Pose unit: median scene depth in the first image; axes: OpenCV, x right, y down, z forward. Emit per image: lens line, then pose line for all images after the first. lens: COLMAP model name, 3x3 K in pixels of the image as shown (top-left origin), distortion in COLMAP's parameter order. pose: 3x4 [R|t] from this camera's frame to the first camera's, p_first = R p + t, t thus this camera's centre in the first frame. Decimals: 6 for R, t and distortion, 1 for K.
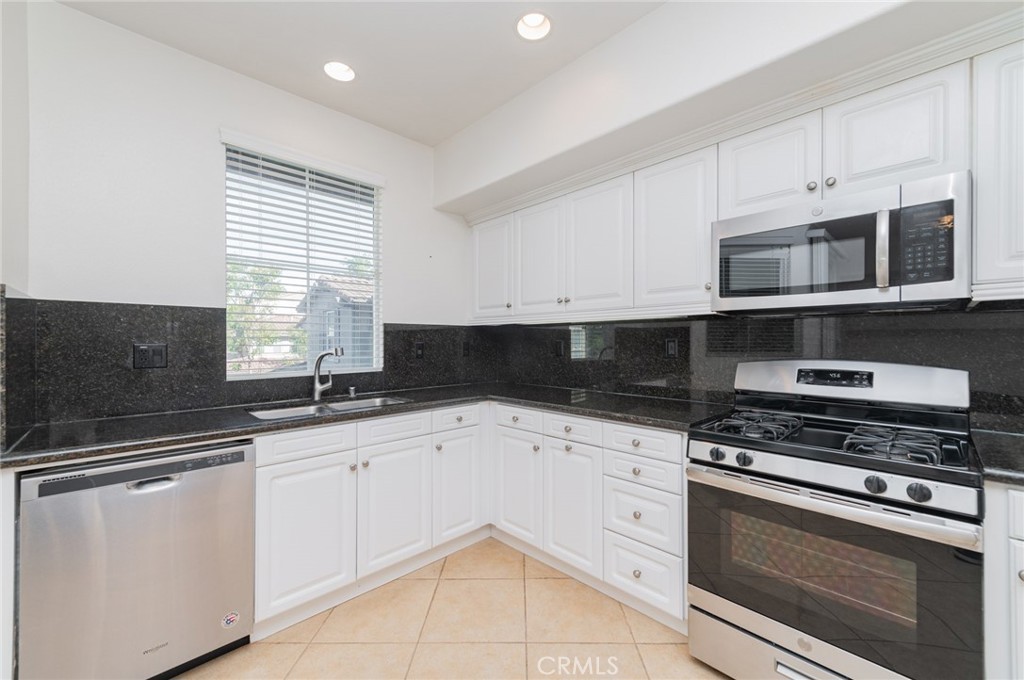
lens RADIAL K [[396.9, 0, 511.8], [0, 396.9, 339.7], [0, 0, 1]] dist [0.007054, -0.001139]
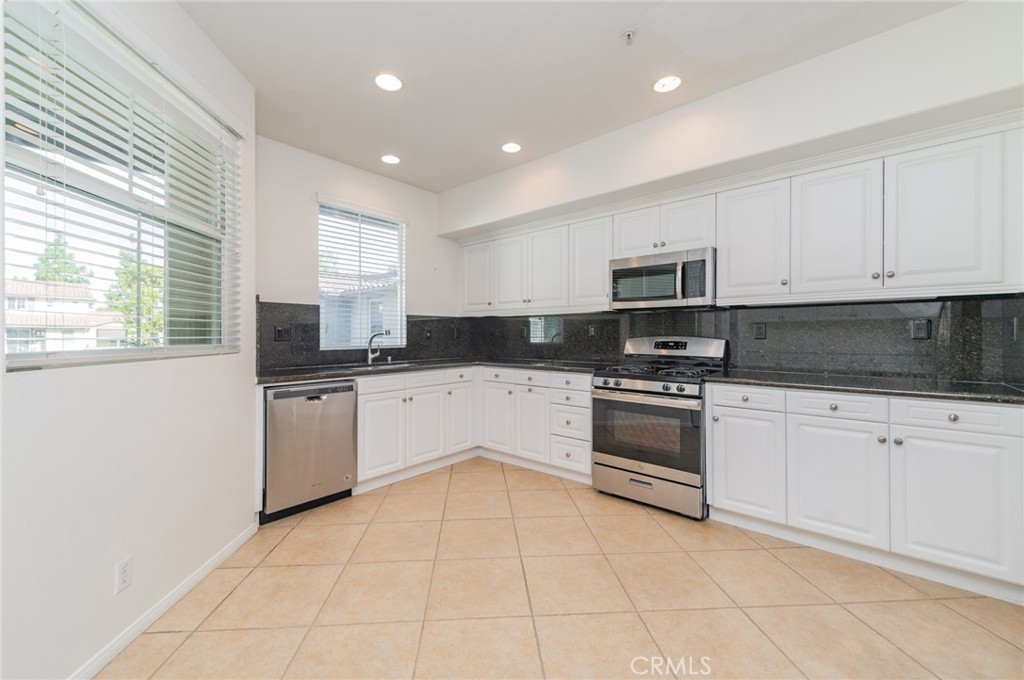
lens RADIAL K [[396.9, 0, 508.1], [0, 396.9, 331.1], [0, 0, 1]] dist [0.007054, -0.001139]
pose [[0.995297, 0.001689, 0.096859, -0.127289], [-0.001390, 0.999994, -0.003156, 0.033576], [-0.096864, 0.003006, 0.995293, -0.744302]]
